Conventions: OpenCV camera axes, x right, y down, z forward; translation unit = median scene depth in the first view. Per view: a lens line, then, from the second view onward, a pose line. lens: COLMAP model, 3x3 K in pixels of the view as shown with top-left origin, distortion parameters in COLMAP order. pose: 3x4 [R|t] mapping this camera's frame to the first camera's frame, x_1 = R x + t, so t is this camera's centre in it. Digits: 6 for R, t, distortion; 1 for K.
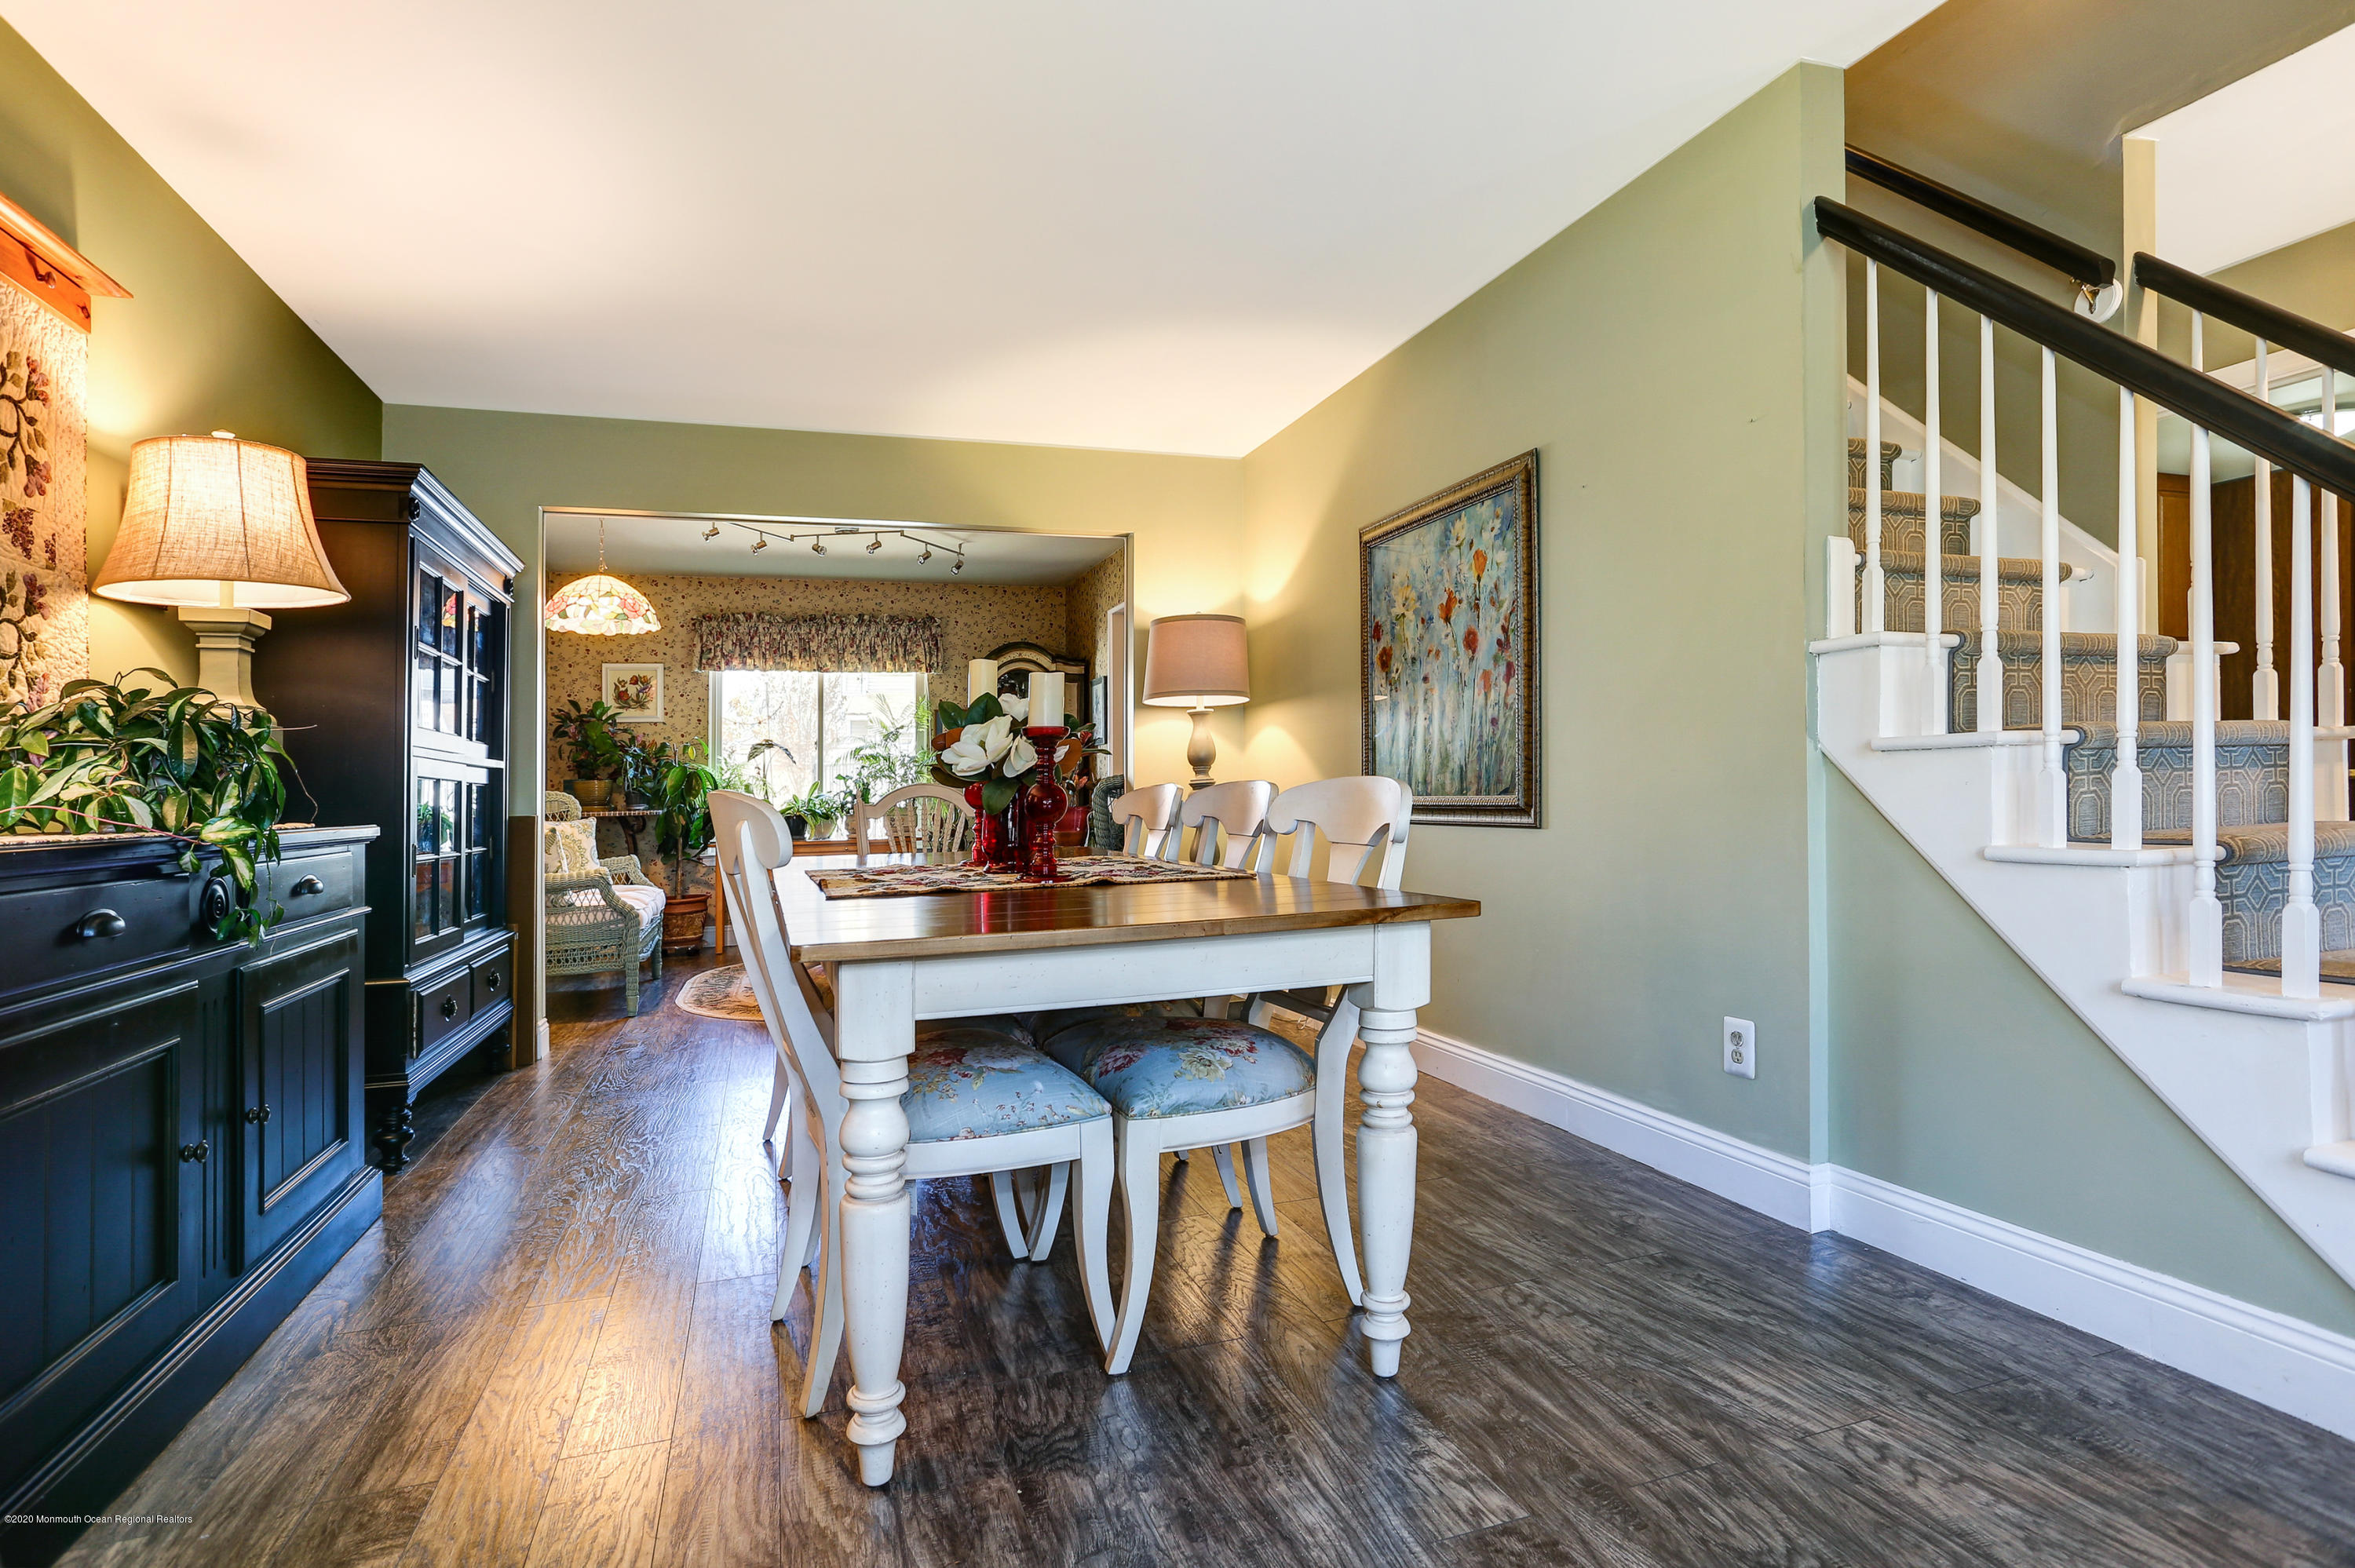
lens RADIAL K [[1151.0, 0, 1167.8], [0, 1151.0, 768.1], [0, 0, 1]] dist [-0.045532, 0.023311]
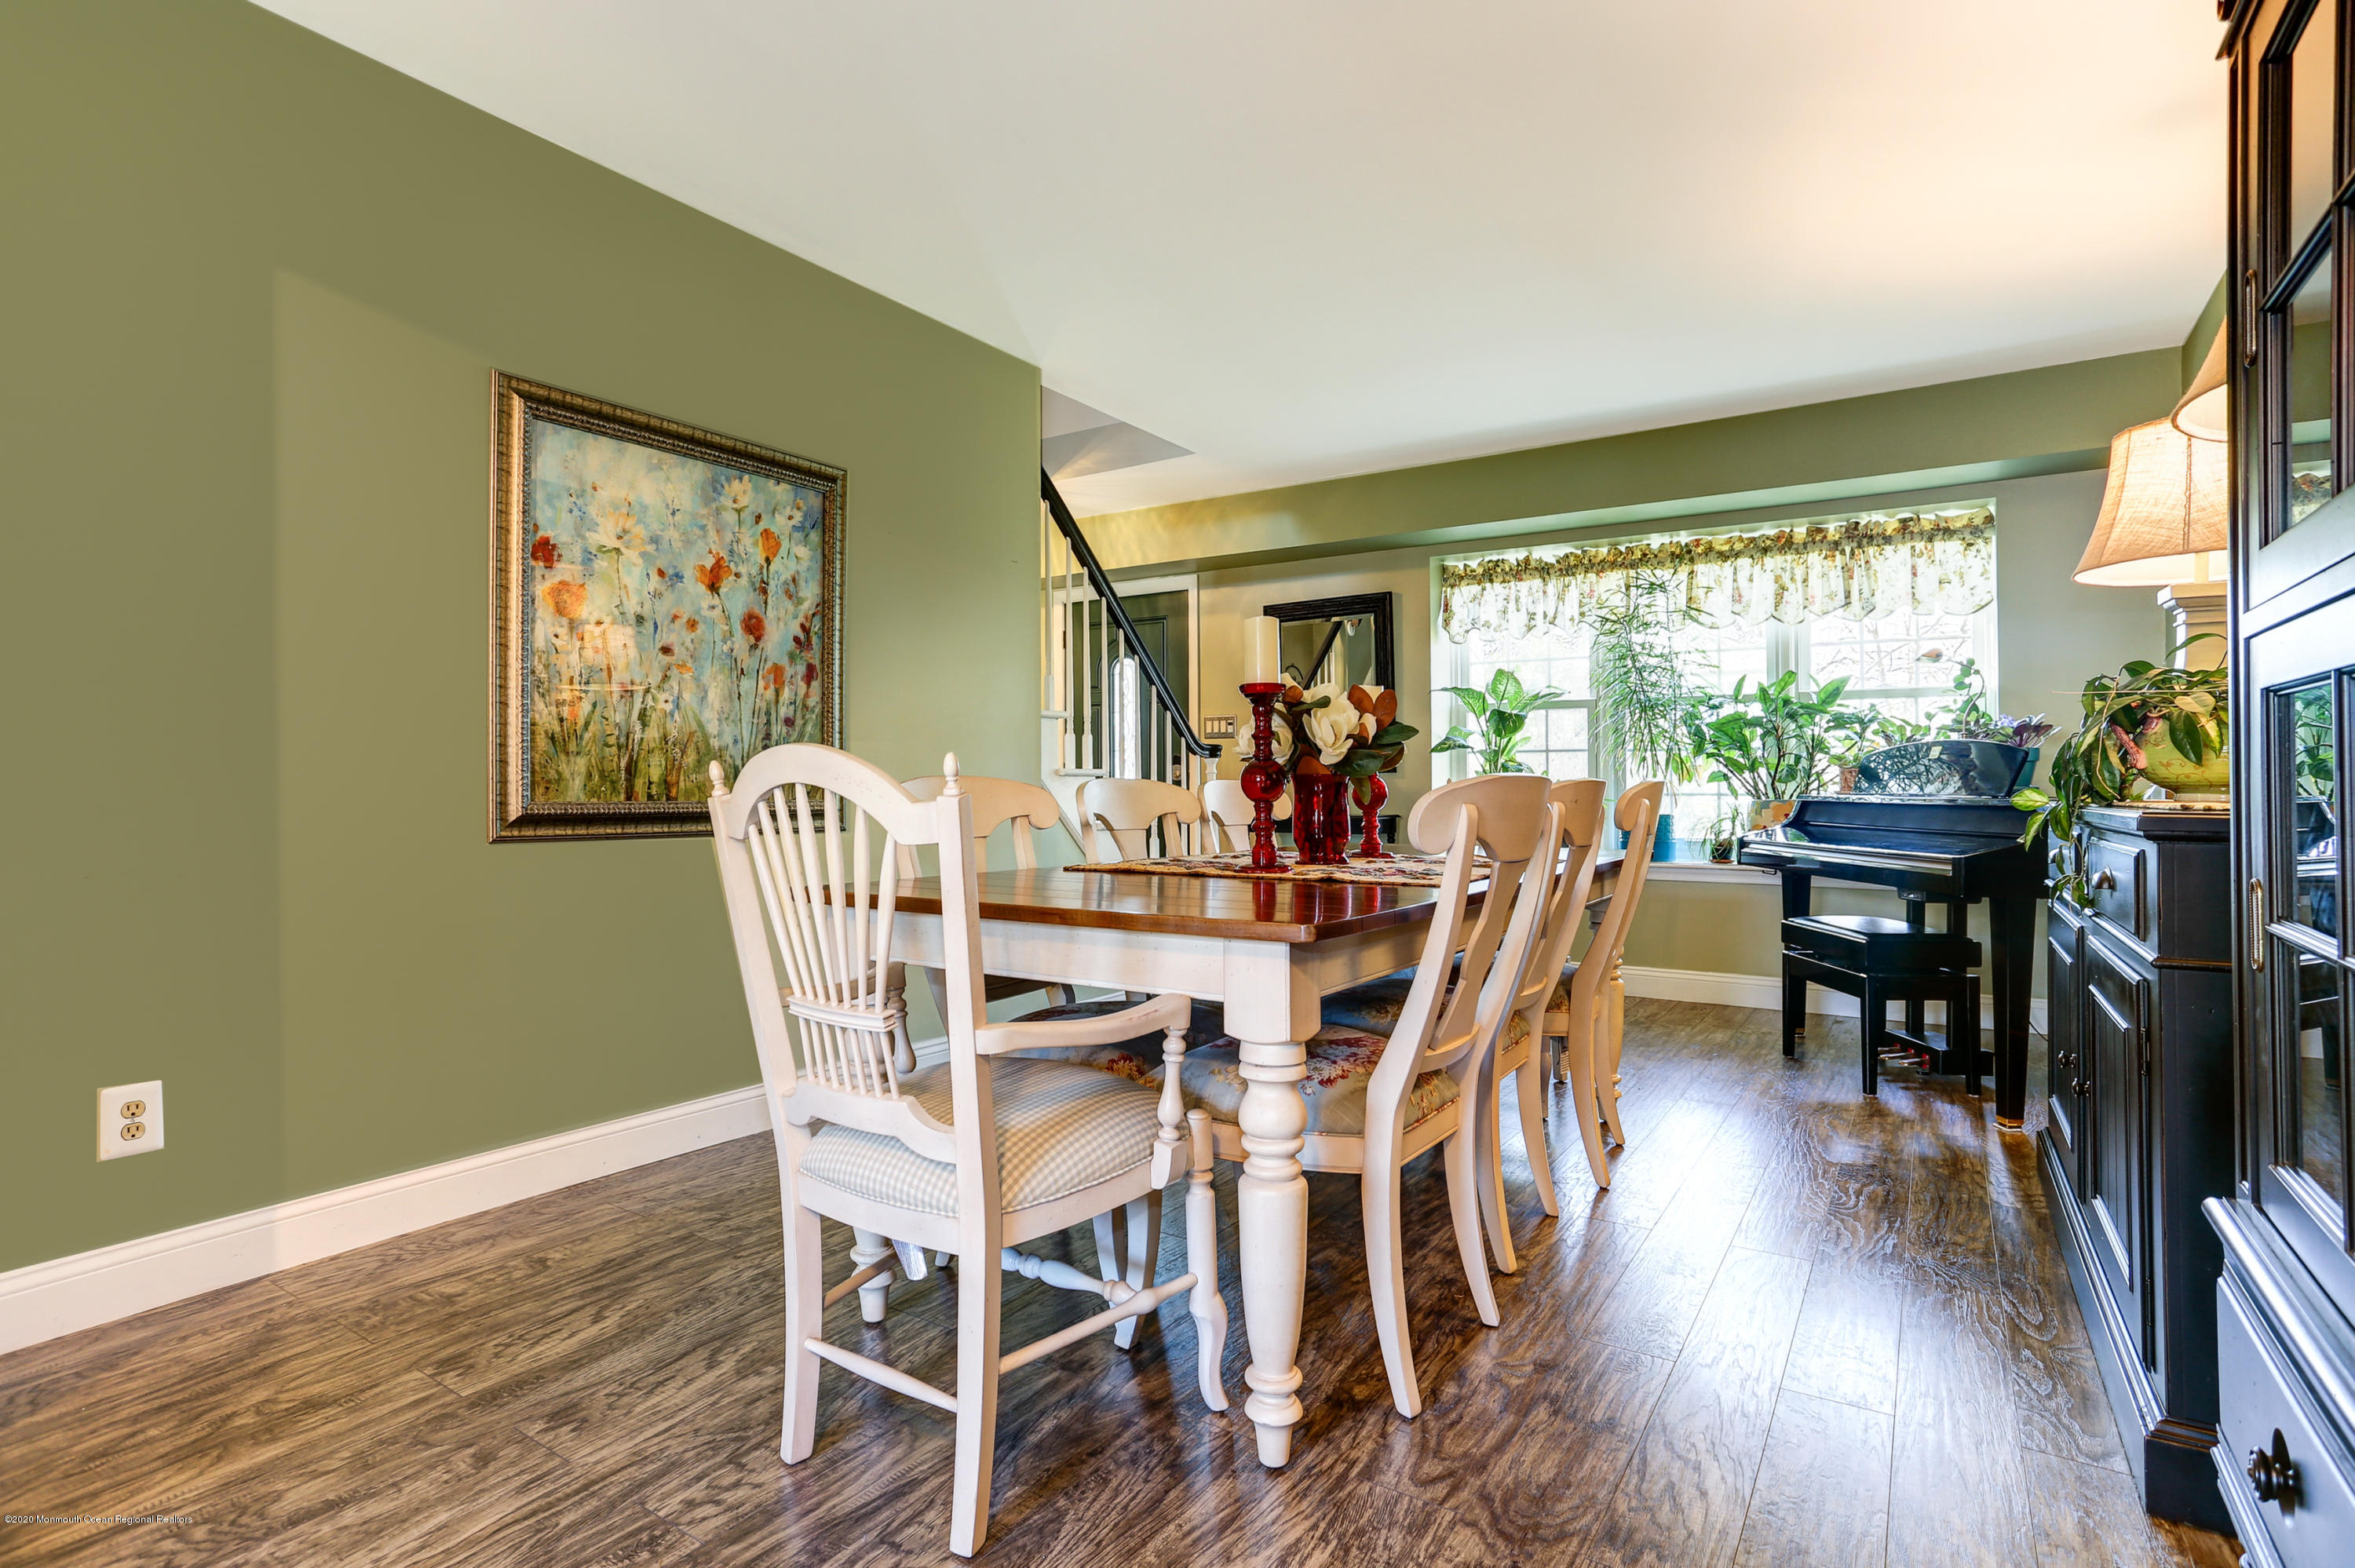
lens RADIAL K [[1151.0, 0, 1162.3], [0, 1151.0, 803.2], [0, 0, 1]] dist [-0.045532, 0.023311]
pose [[-0.596150, 0.009058, 0.802822, -0.627559], [-0.005790, 0.999862, -0.015581, 0.037981], [-0.802853, -0.013937, -0.596015, 1.260284]]
